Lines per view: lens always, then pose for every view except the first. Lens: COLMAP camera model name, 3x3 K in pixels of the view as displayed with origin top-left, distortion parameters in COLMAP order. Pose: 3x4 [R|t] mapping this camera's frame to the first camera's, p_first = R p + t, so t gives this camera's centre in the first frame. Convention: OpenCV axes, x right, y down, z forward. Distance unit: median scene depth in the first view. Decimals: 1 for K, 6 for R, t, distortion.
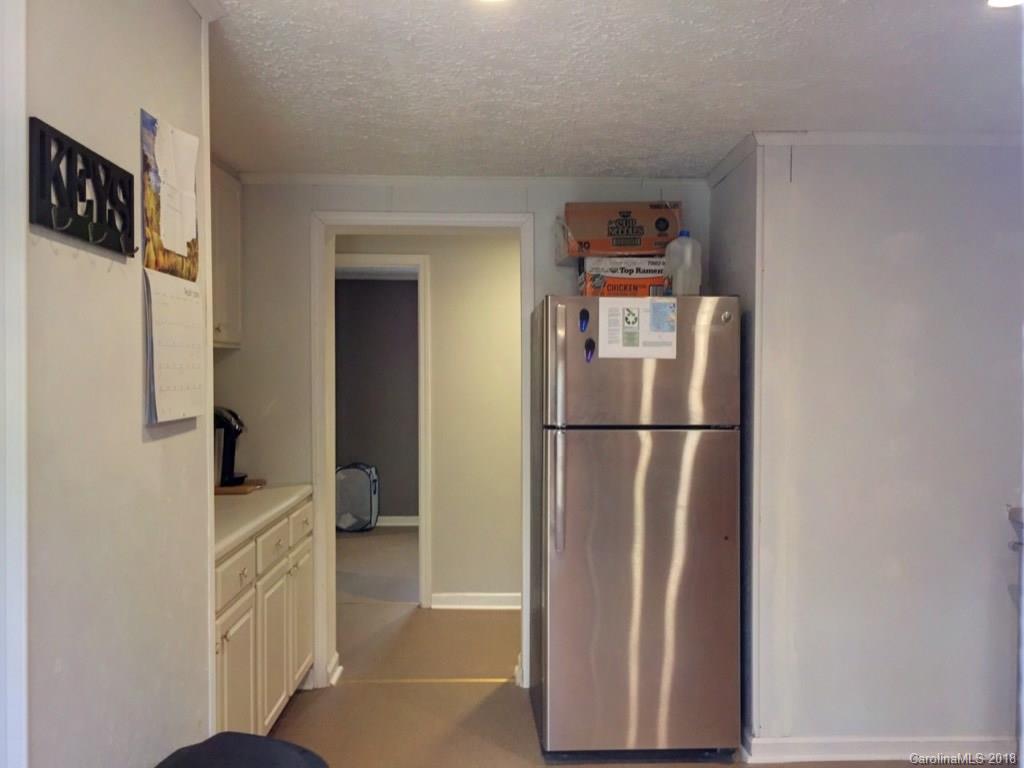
lens RADIAL K [[864.7, 0, 514.6], [0, 864.7, 385.3], [0, 0, 1]] dist [0.067052, -0.087191]
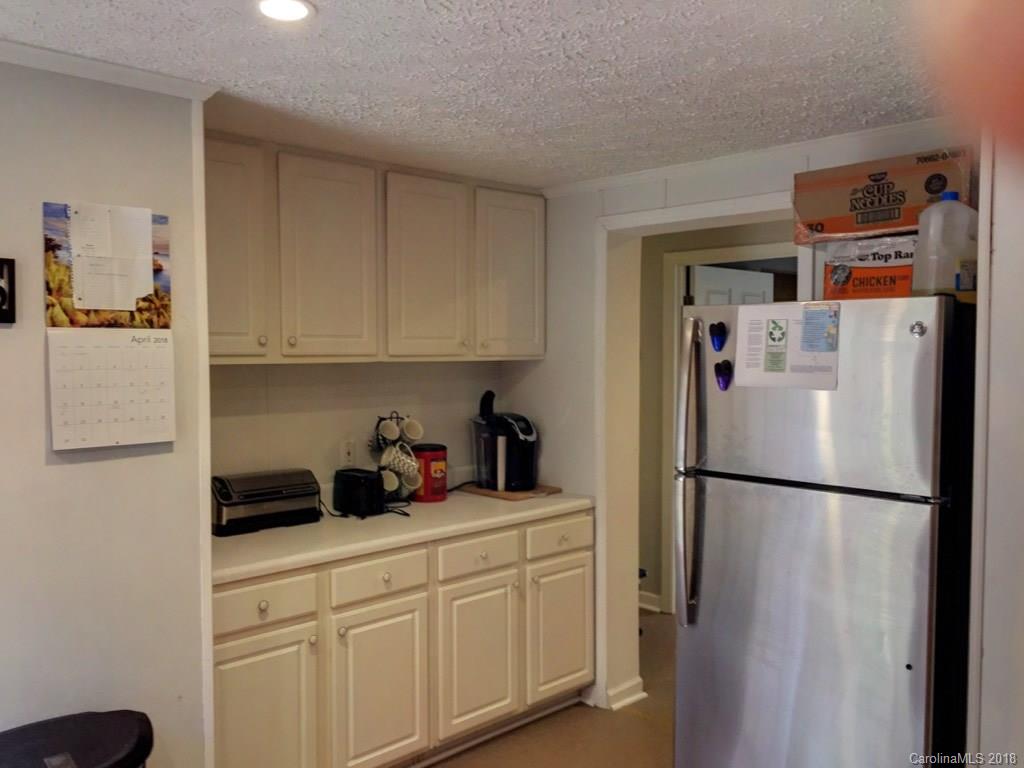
lens RADIAL K [[872.5, 0, 515.3], [0, 872.5, 383.6], [0, 0, 1]] dist [0.004399, -0.001238]
pose [[0.674411, 0.033805, -0.737582, 0.475293], [-0.013195, 0.999344, 0.033738, -0.051740], [0.738239, -0.013021, 0.674414, 0.315512]]
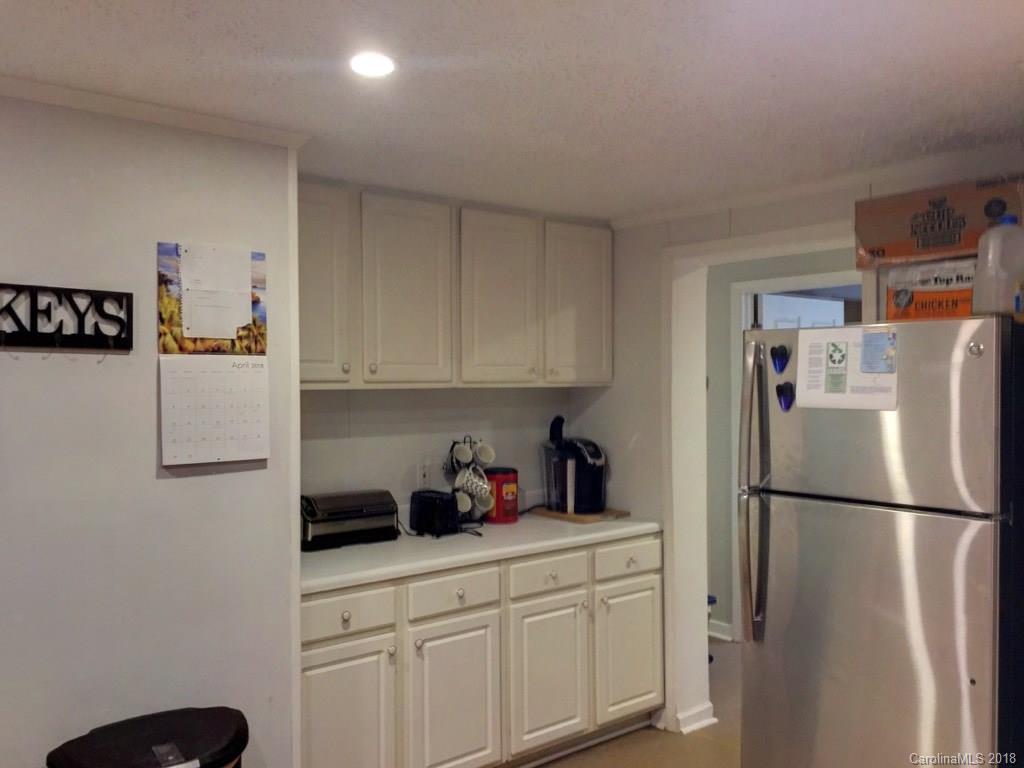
lens RADIAL K [[873.3, 0, 510.9], [0, 873.3, 380.1], [0, 0, 1]] dist [0.010623, 0.003788]
pose [[0.609723, 0.000611, -0.792614, 0.507129], [-0.009491, 0.999934, -0.006530, -0.044009], [0.792558, 0.011504, 0.609688, 0.288600]]
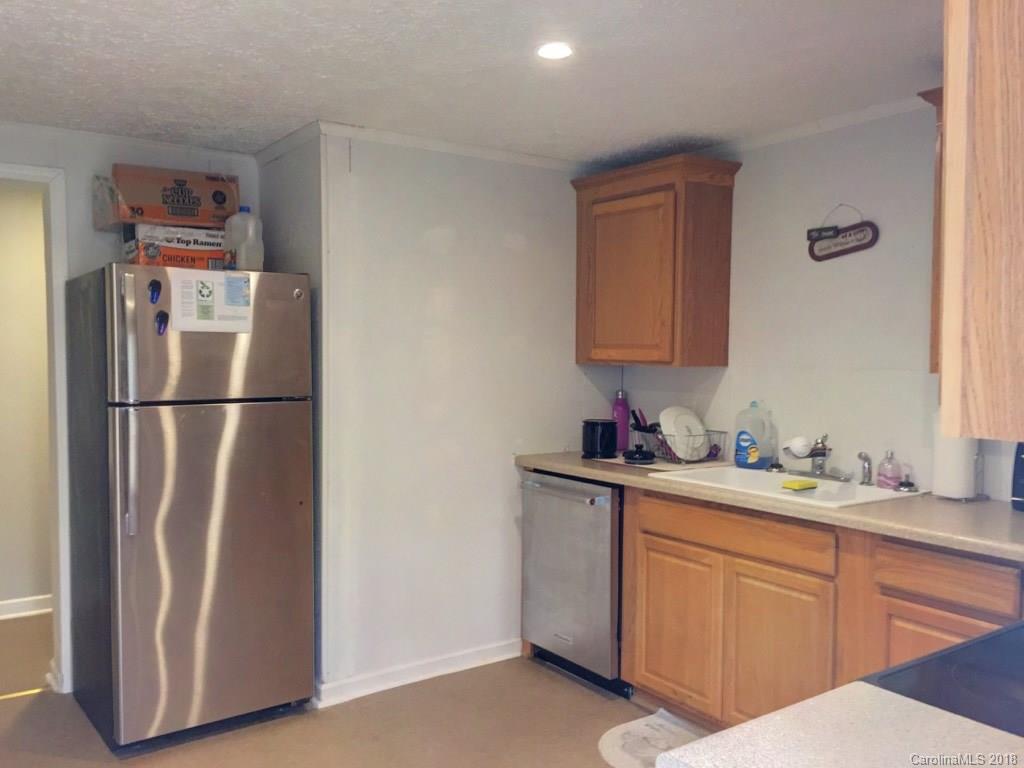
lens RADIAL K [[864.7, 0, 514.6], [0, 864.7, 385.3], [0, 0, 1]] dist [0.067052, -0.087191]
pose [[0.826857, -0.023665, 0.561914, -0.121509], [0.009277, 0.999552, 0.028445, 0.004246], [-0.562335, -0.018307, 0.826707, -0.018243]]
